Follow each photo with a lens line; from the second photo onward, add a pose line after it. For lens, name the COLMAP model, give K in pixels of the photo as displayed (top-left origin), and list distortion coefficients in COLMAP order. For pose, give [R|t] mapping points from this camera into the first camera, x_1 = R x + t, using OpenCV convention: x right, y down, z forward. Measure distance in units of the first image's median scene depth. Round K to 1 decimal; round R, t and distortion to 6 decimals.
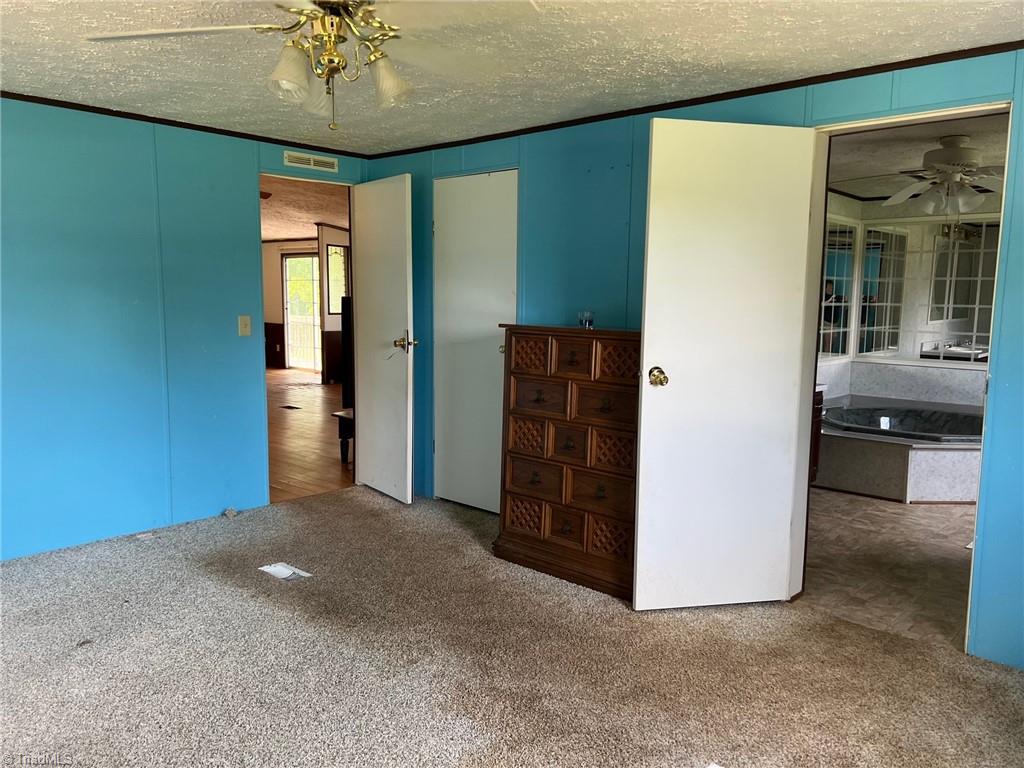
lens RADIAL K [[771.2, 0, 516.9], [0, 771.2, 387.3], [0, 0, 1]] dist [0.056723, -0.062965]
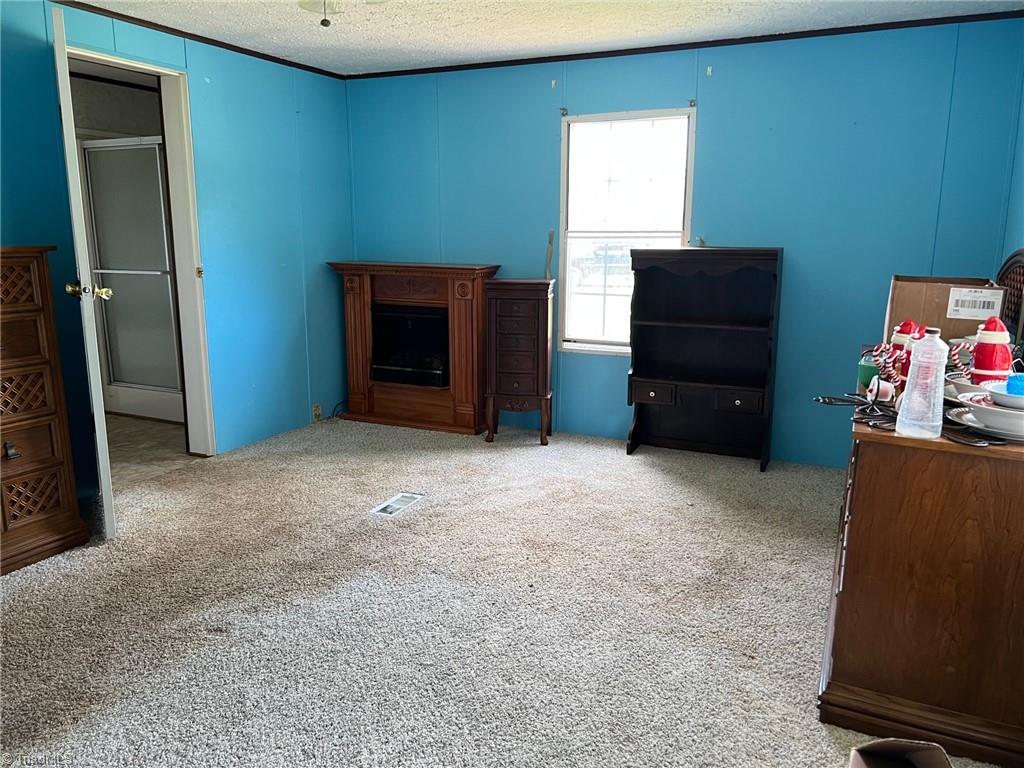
lens RADIAL K [[771.2, 0, 516.9], [0, 771.2, 387.3], [0, 0, 1]] dist [0.056723, -0.062965]
pose [[-0.281767, -0.210321, 0.936147, -0.894936], [0.103055, 0.963401, 0.247463, -0.085459], [-0.953932, 0.166201, -0.249781, 0.765763]]
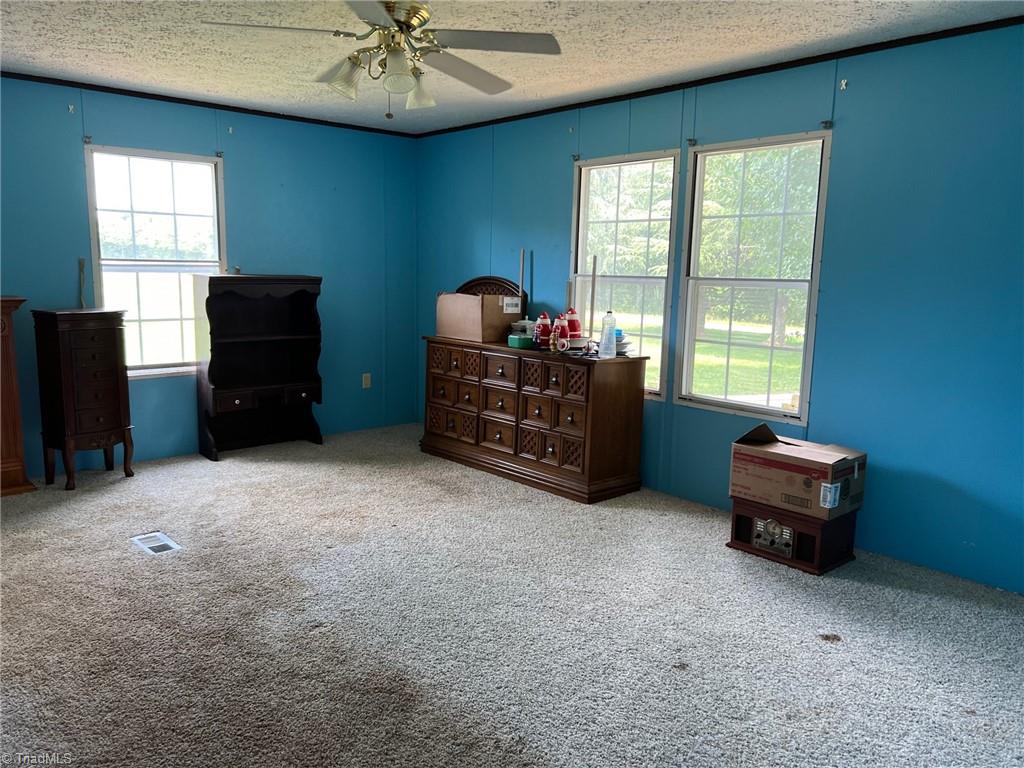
lens RADIAL K [[816.0, 0, 512.0], [0, 816.0, 384.0], [0, 0, 1]] dist [0.082286, -0.083549]
pose [[-0.994769, -0.050501, 0.088795, -0.431729], [-0.025268, 0.963884, 0.265122, -0.194820], [-0.098977, 0.261492, -0.960118, 1.662325]]
